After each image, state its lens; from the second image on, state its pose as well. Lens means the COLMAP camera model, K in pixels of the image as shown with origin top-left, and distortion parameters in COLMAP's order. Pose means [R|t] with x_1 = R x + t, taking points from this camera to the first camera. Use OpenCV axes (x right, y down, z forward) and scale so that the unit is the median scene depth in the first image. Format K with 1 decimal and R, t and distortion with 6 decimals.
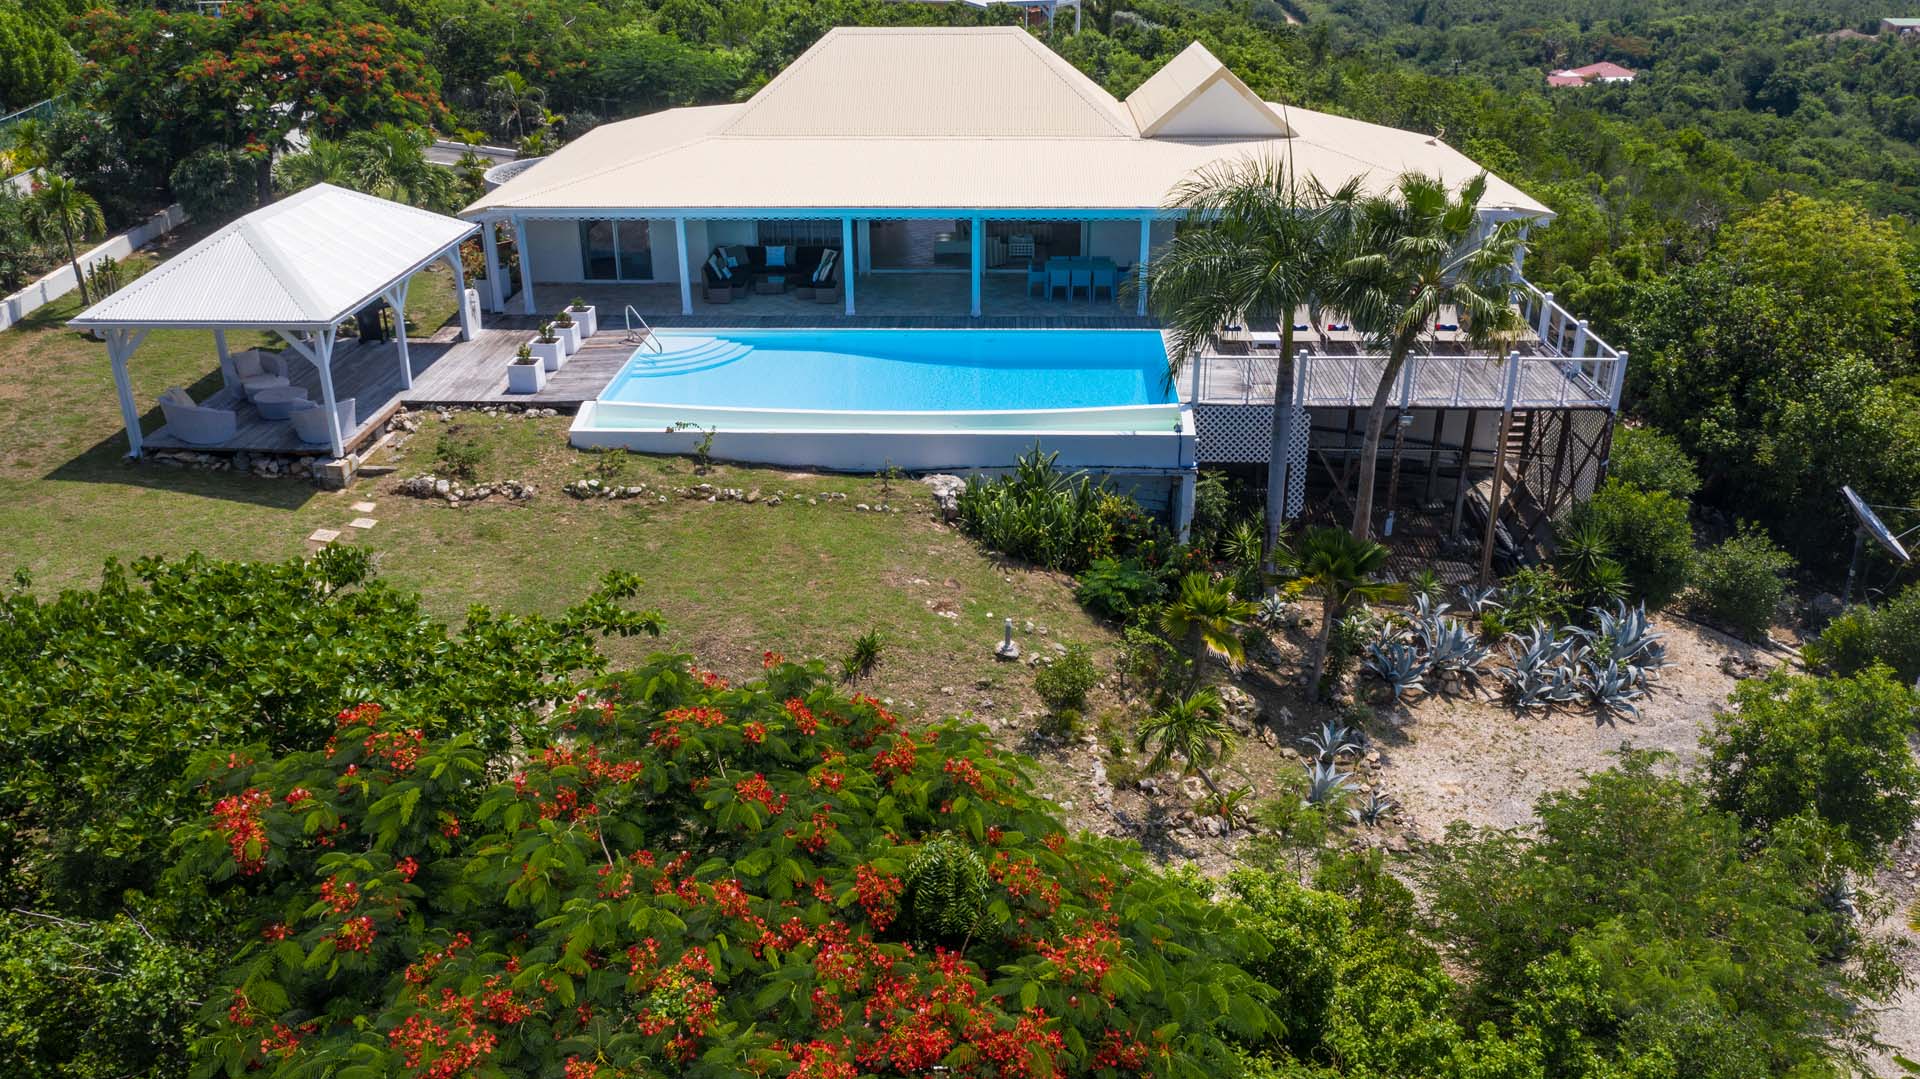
lens RADIAL K [[1503.4, 0, 971.4], [0, 1503.4, 534.0], [0, 0, 1]] dist [-0.010511, -0.002909]
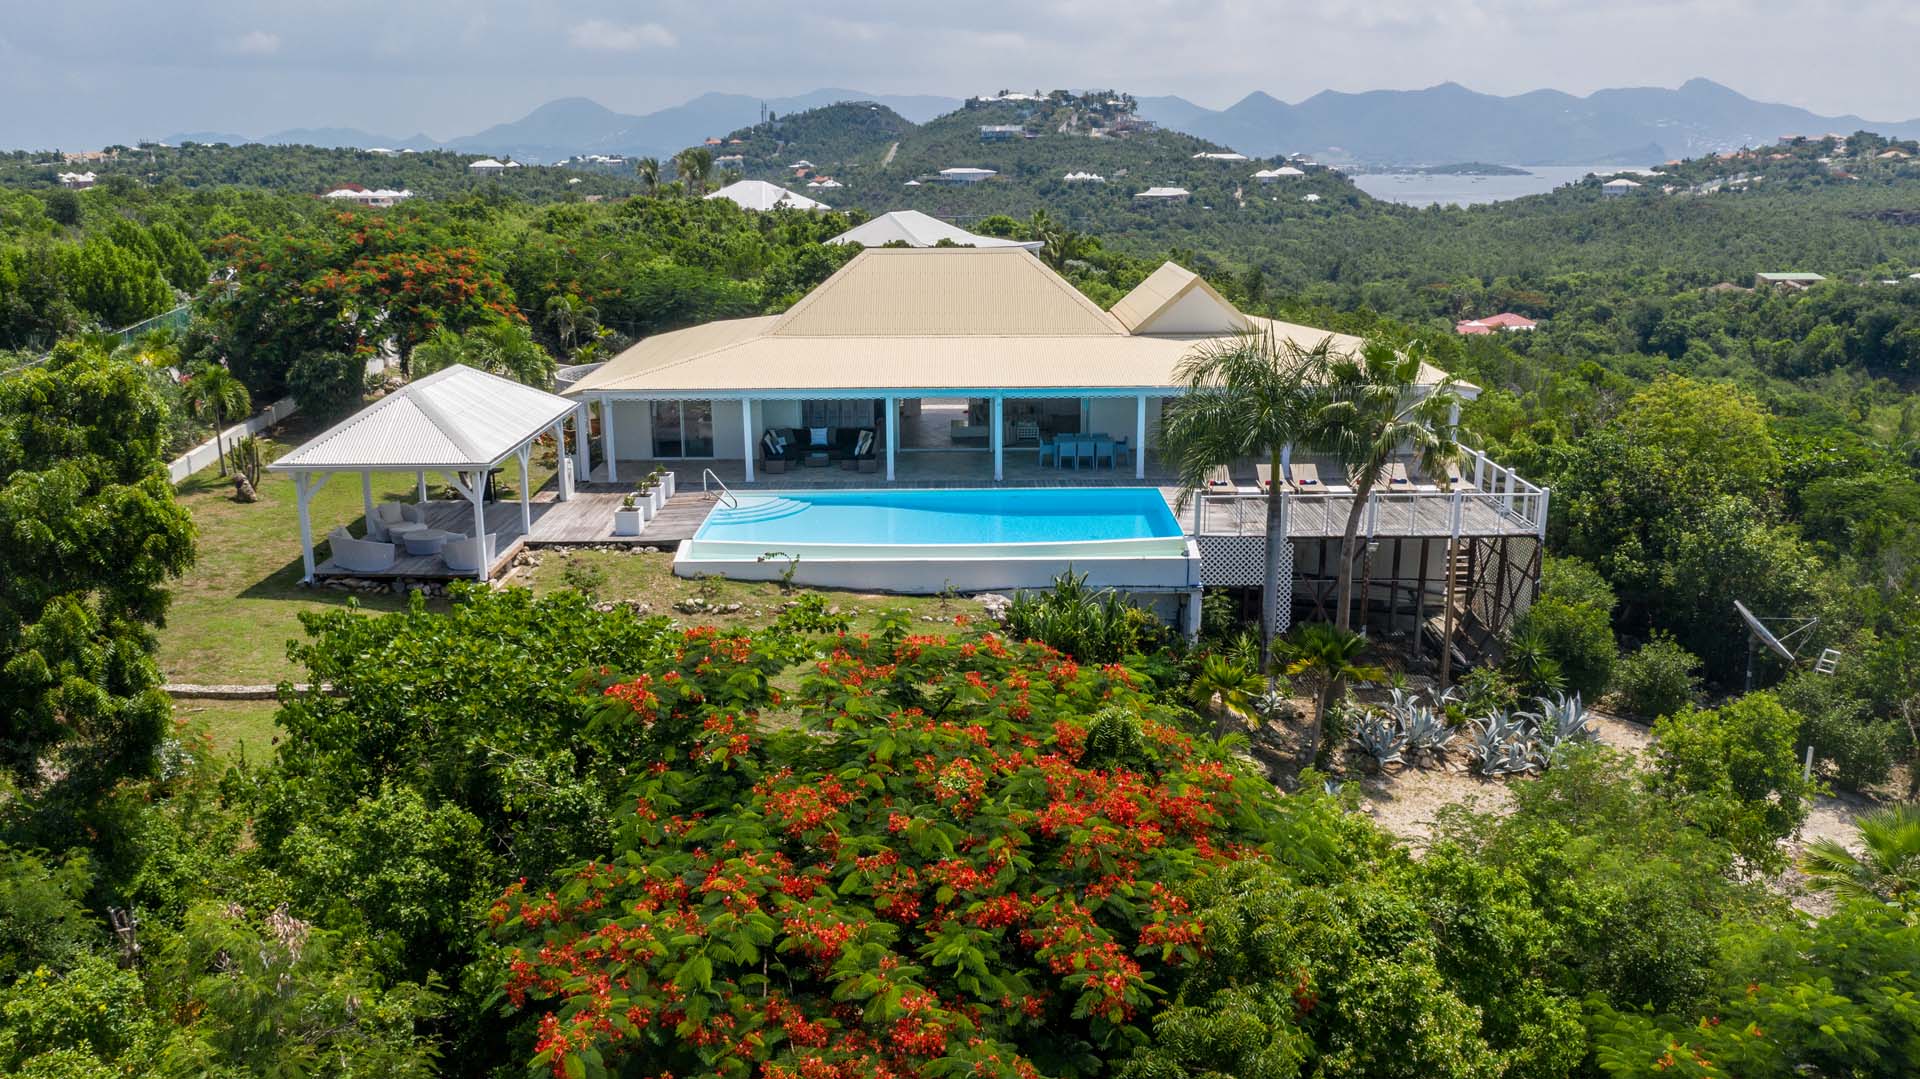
lens RADIAL K [[1532.5, 0, 957.6], [0, 1532.5, 542.2], [0, 0, 1]] dist [-0.022221, 0.008950]
pose [[0.999131, -0.010197, 0.040407, -0.086433], [0.016771, 0.986007, -0.165856, 0.111200], [-0.038150, 0.166390, 0.985322, -0.183534]]
